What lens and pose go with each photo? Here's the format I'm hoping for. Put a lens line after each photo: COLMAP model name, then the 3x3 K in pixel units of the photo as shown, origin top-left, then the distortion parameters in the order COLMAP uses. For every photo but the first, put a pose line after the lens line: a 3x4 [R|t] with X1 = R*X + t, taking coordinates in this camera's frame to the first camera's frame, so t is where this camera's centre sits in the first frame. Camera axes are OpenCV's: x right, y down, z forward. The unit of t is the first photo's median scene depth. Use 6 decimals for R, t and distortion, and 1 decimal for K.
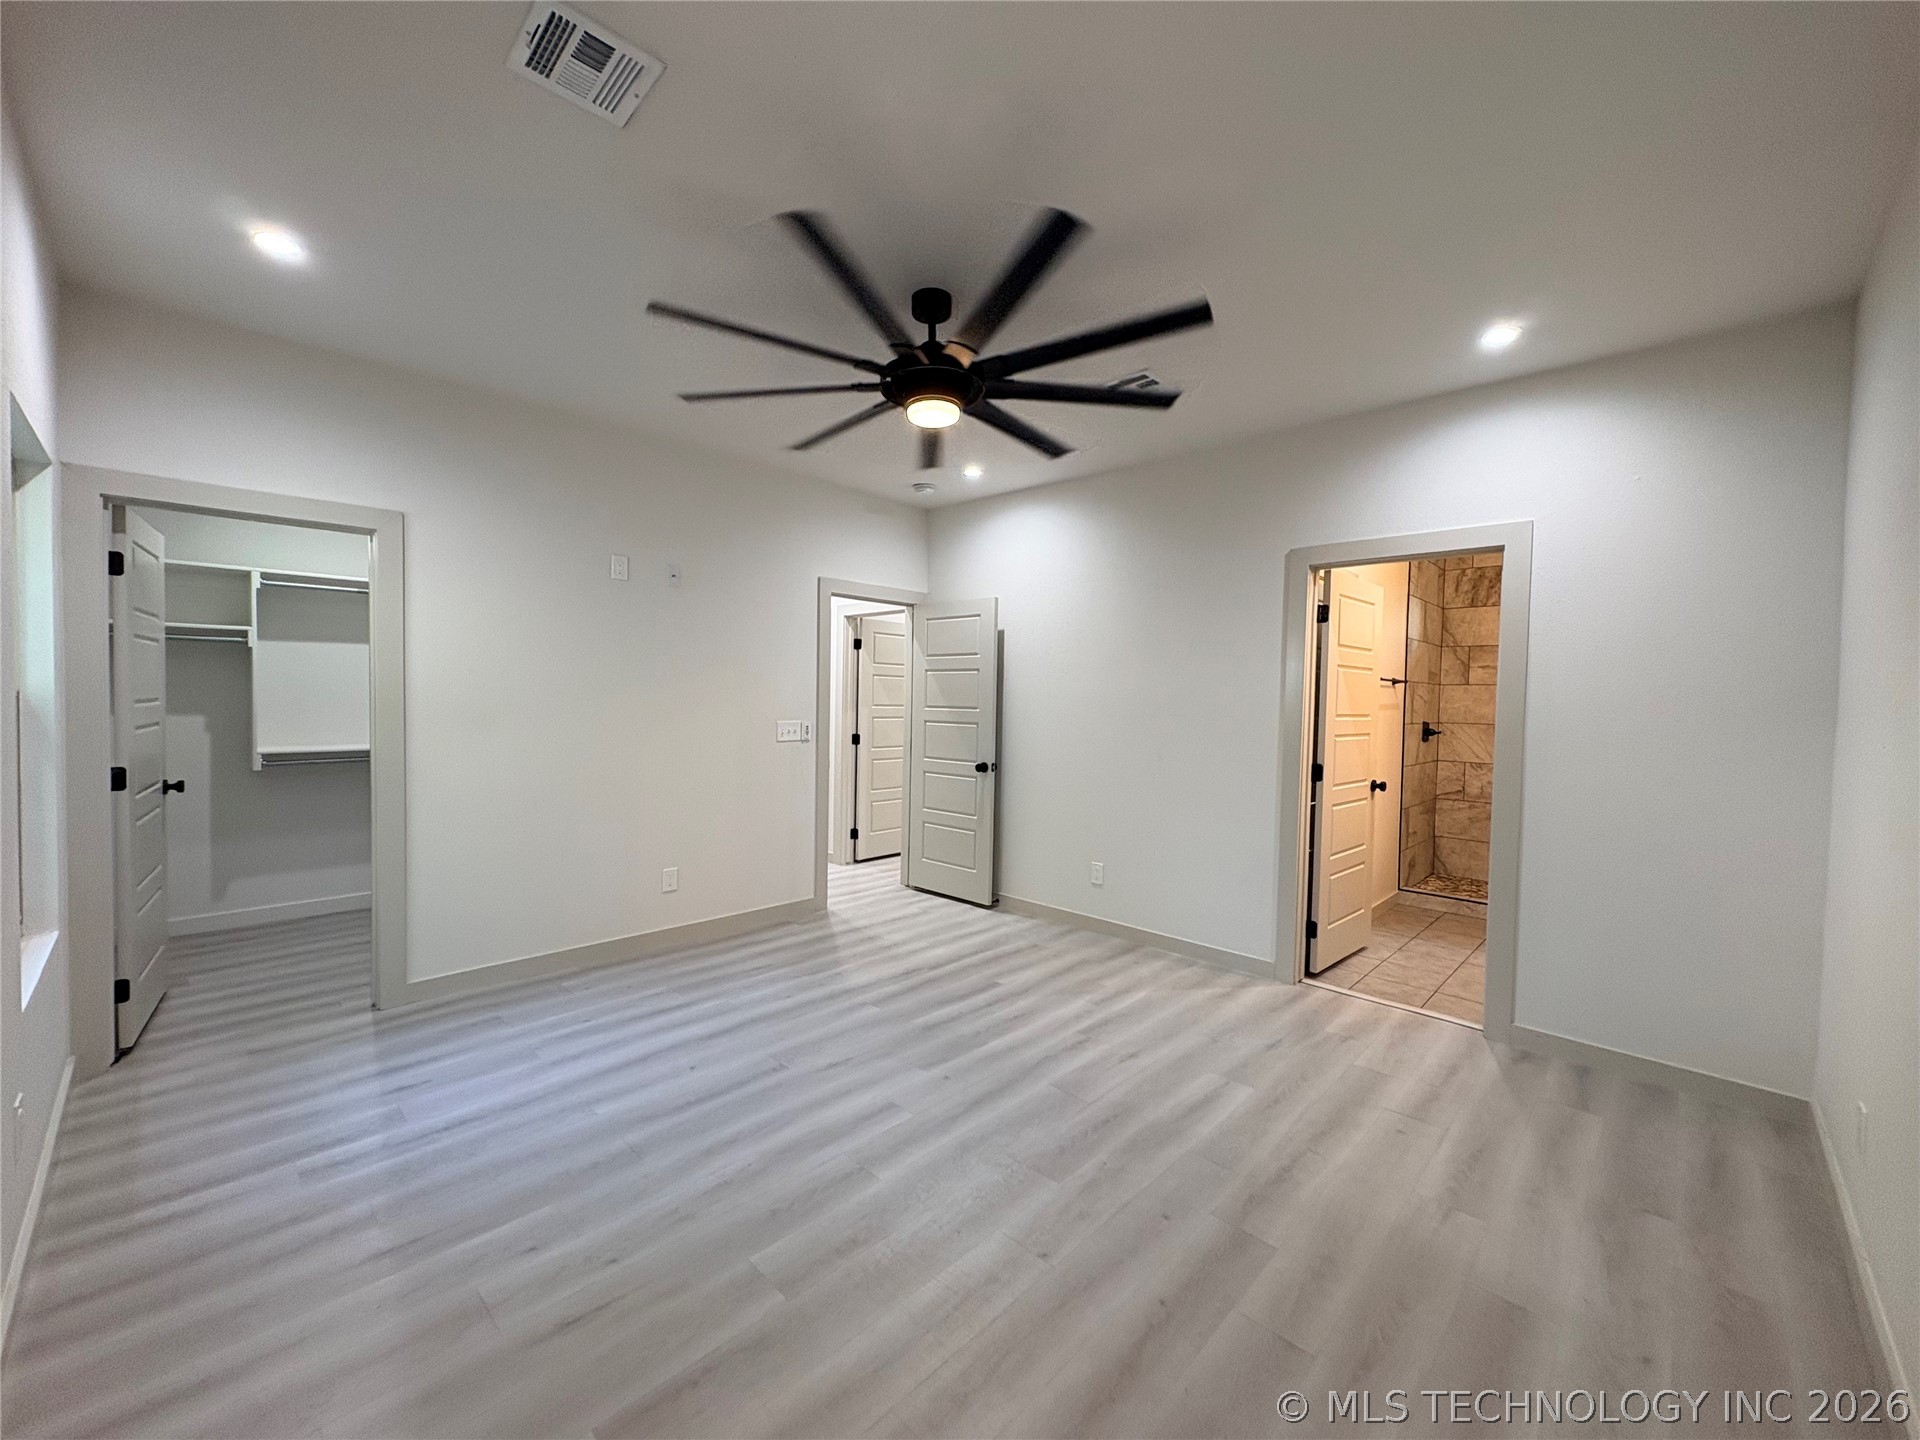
lens RADIAL K [[756.2, 0, 957.9], [0, 756.2, 722.0], [0, 0, 1]] dist [0.000044, 0.000405]
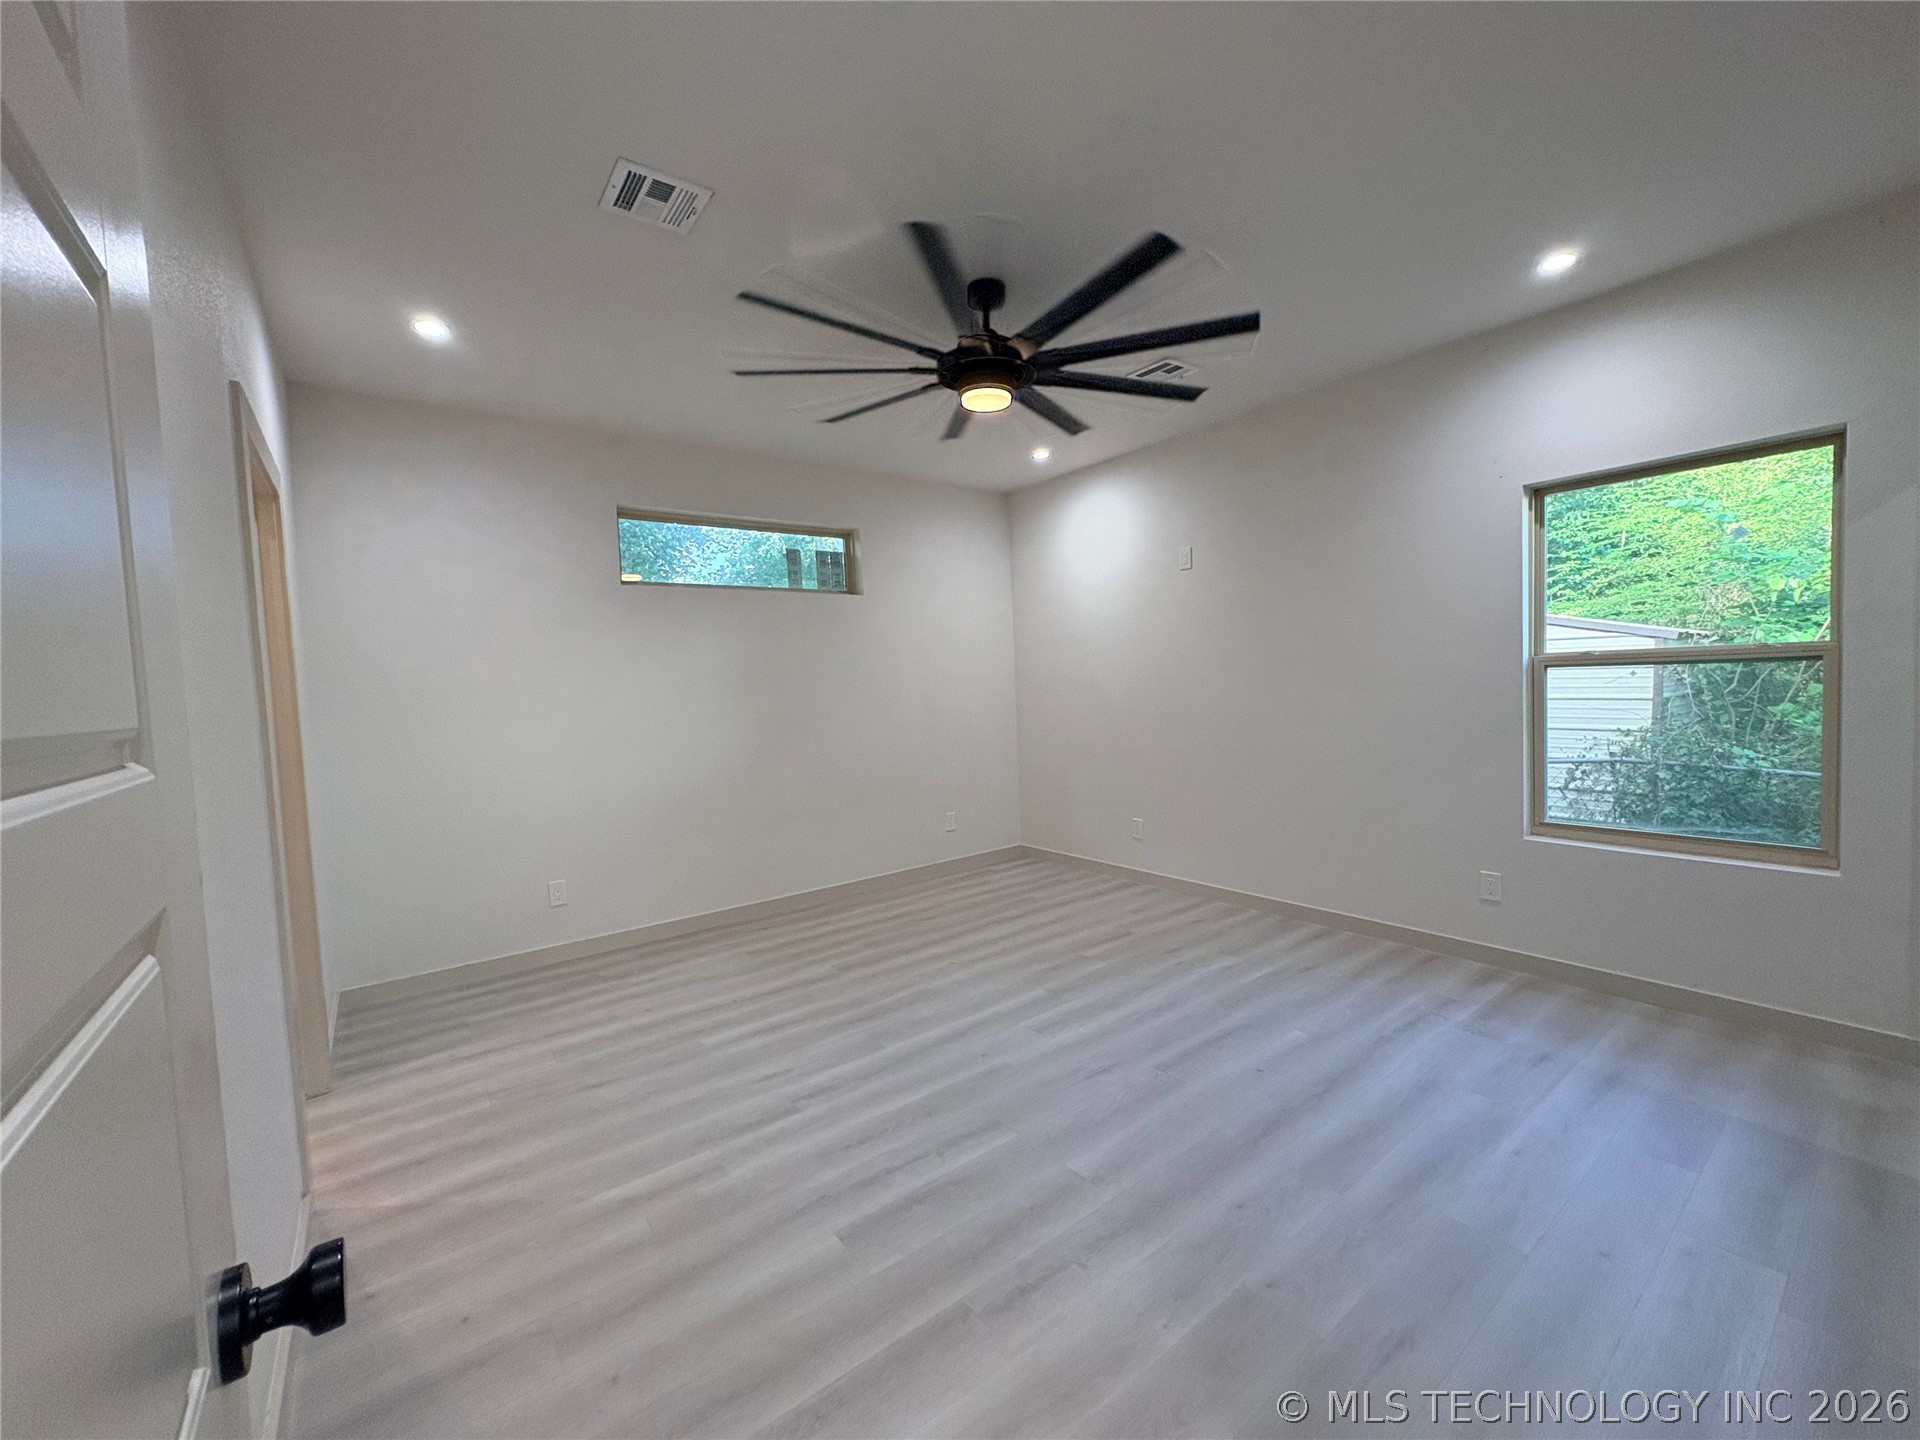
lens RADIAL K [[756.2, 0, 957.9], [0, 756.2, 722.0], [0, 0, 1]] dist [0.000044, 0.000405]
pose [[-0.987495, 0.013017, 0.157113, -0.125054], [0.027080, 0.995778, 0.087705, -0.044017], [-0.155308, 0.090863, -0.983678, 1.708082]]
